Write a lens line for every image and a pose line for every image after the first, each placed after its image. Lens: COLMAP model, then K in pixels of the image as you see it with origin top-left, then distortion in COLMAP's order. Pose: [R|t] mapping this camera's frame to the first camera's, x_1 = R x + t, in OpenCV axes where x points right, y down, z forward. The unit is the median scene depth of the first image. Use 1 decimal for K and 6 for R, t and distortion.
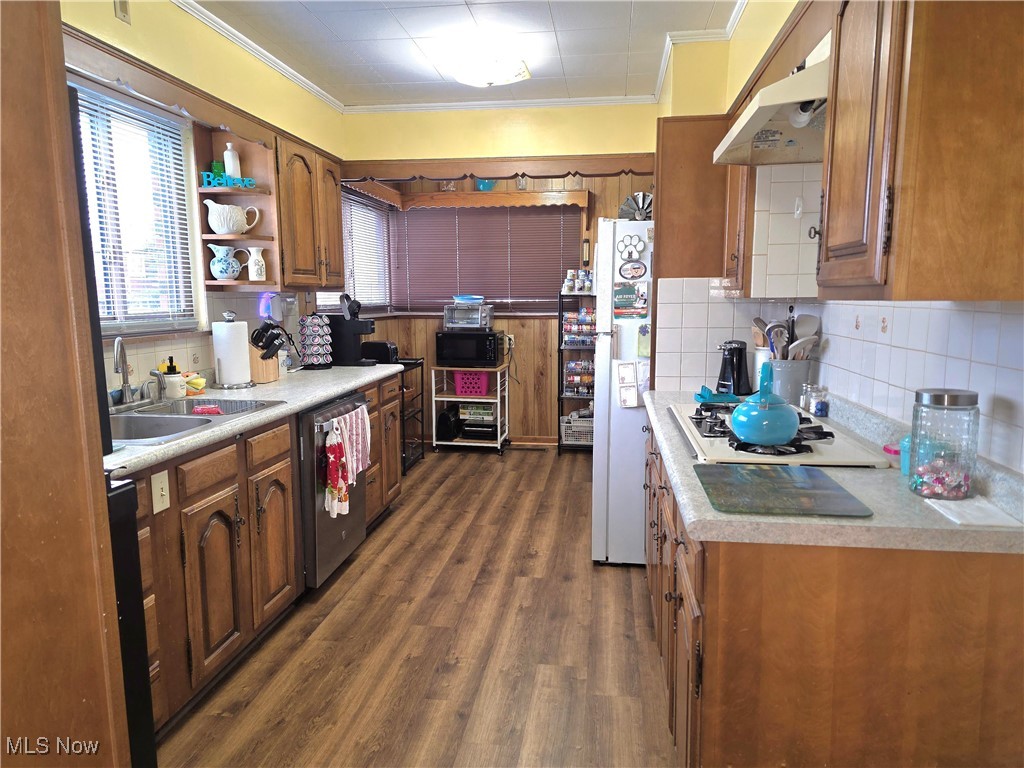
lens RADIAL K [[690.7, 0, 509.1], [0, 690.7, 387.5], [0, 0, 1]] dist [0.040877, -0.046455]
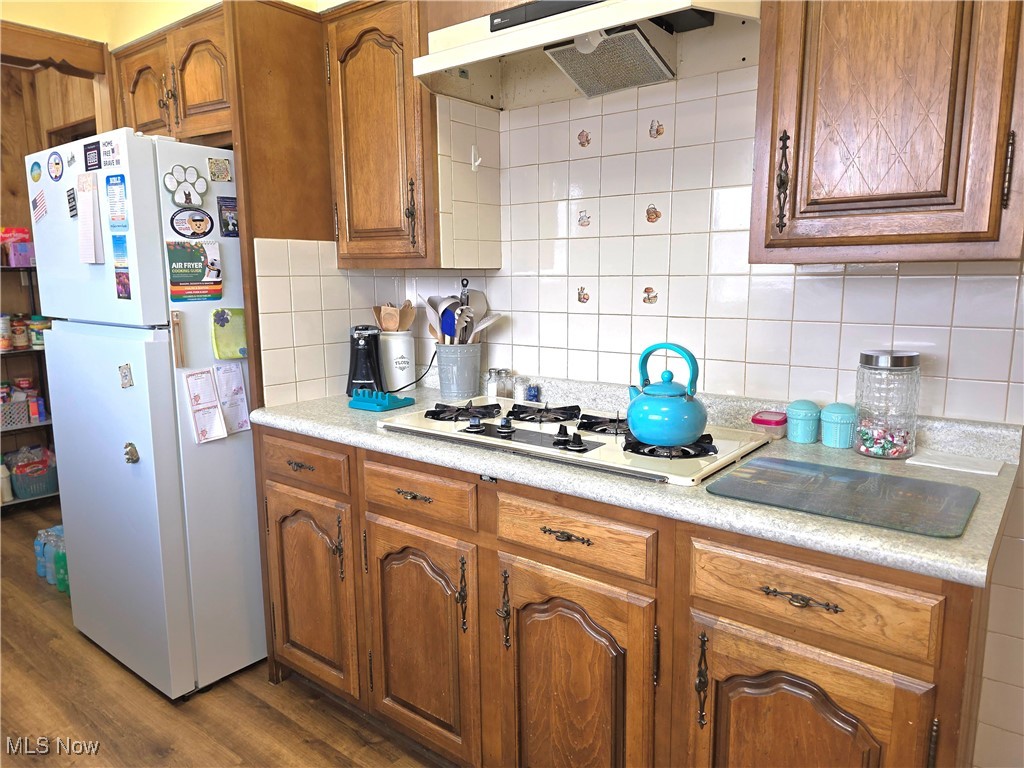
lens RADIAL K [[690.7, 0, 518.1], [0, 690.7, 383.9], [0, 0, 1]] dist [0.040877, -0.046455]
pose [[0.490962, -0.132276, 0.861081, -0.237284], [0.117440, 0.989433, 0.085032, -0.044999], [-0.863229, 0.059378, 0.501308, 0.440358]]
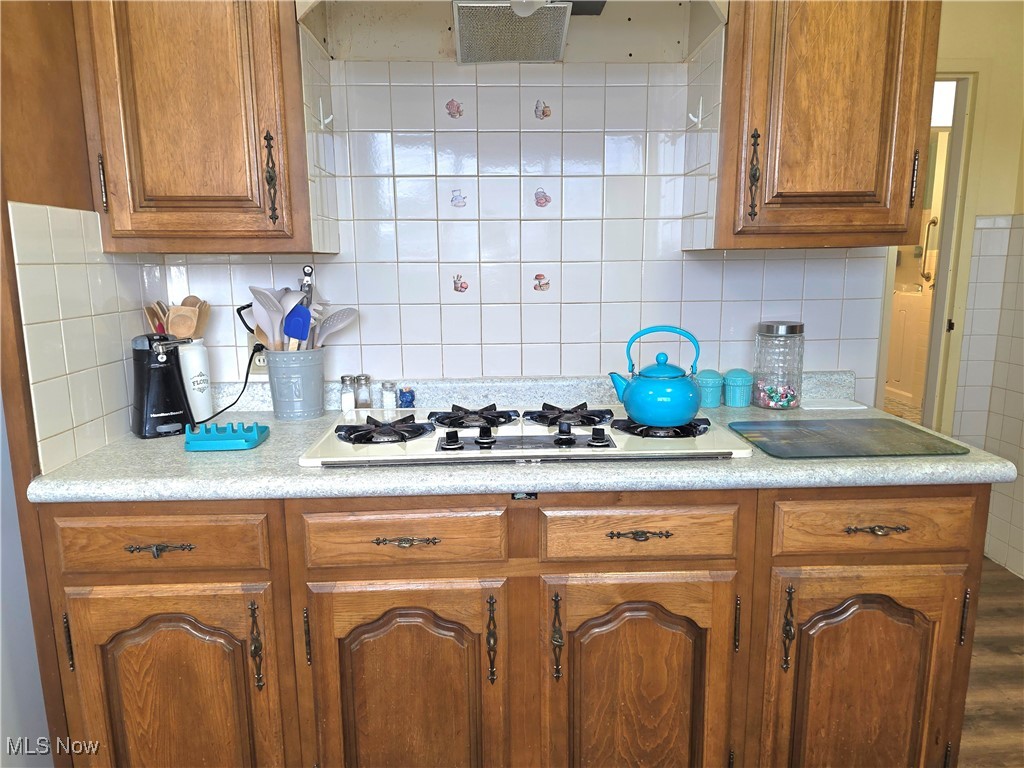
lens RADIAL K [[690.7, 0, 515.1], [0, 690.7, 386.8], [0, 0, 1]] dist [0.040877, -0.046455]
pose [[-0.179923, -0.163800, 0.969947, -0.232118], [0.141230, 0.971521, 0.190264, -0.085182], [-0.973490, 0.171218, -0.151666, 0.765565]]
